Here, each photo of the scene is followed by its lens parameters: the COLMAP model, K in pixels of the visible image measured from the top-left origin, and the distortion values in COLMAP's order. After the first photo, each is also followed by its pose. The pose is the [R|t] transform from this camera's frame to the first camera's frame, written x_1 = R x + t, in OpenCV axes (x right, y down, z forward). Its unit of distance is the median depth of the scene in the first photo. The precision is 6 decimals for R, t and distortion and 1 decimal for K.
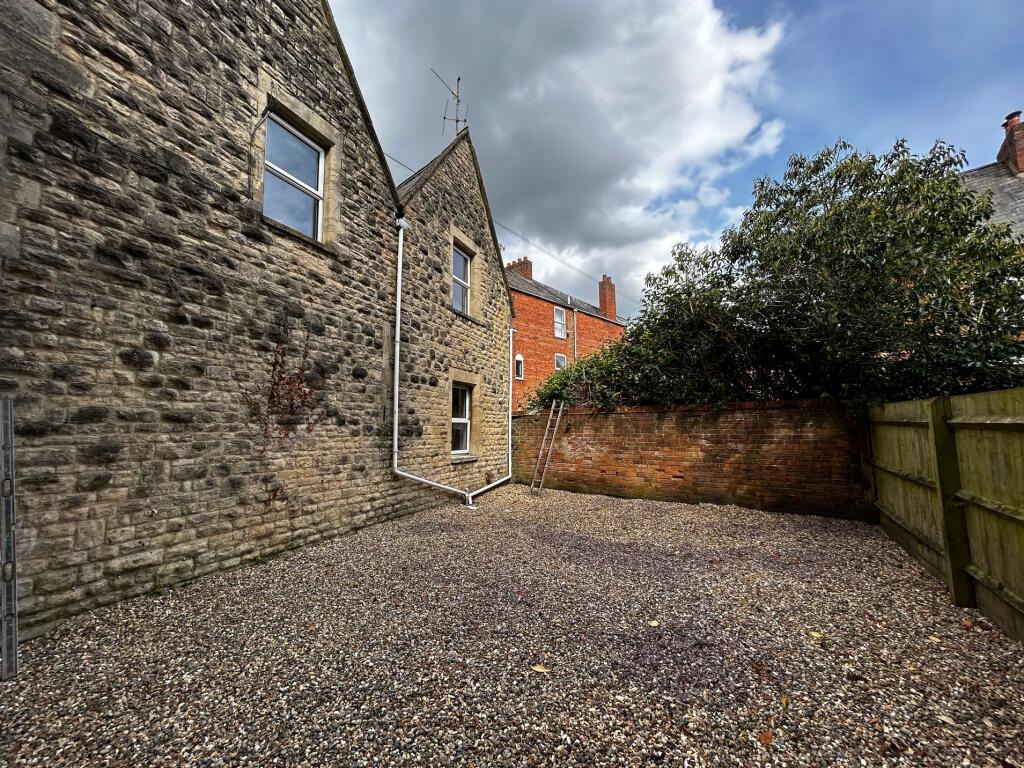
lens RADIAL K [[408.5, 0, 512.5], [0, 408.5, 383.1], [0, 0, 1]] dist [0.000033, 0.000796]
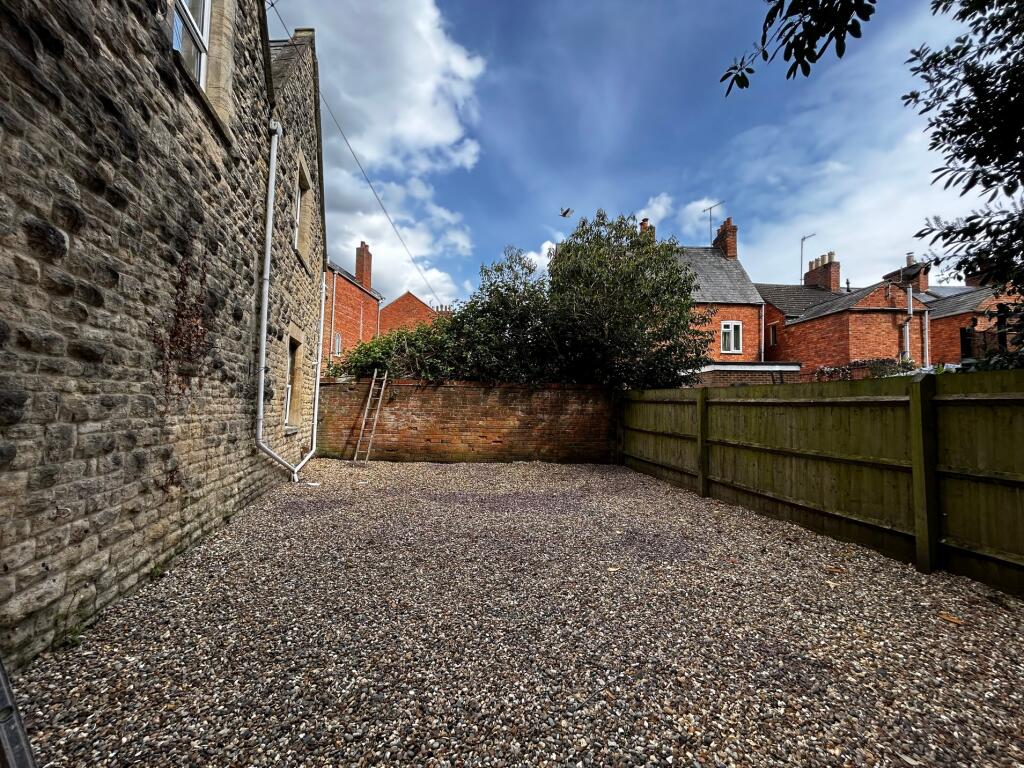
lens RADIAL K [[408.5, 0, 511.3], [0, 408.5, 382.0], [0, 0, 1]] dist [0.000033, 0.000796]
pose [[0.757331, 0.062830, 0.650002, -0.620764], [-0.099434, 0.994849, 0.019688, 0.045832], [-0.645417, -0.079542, 0.759677, 0.127489]]
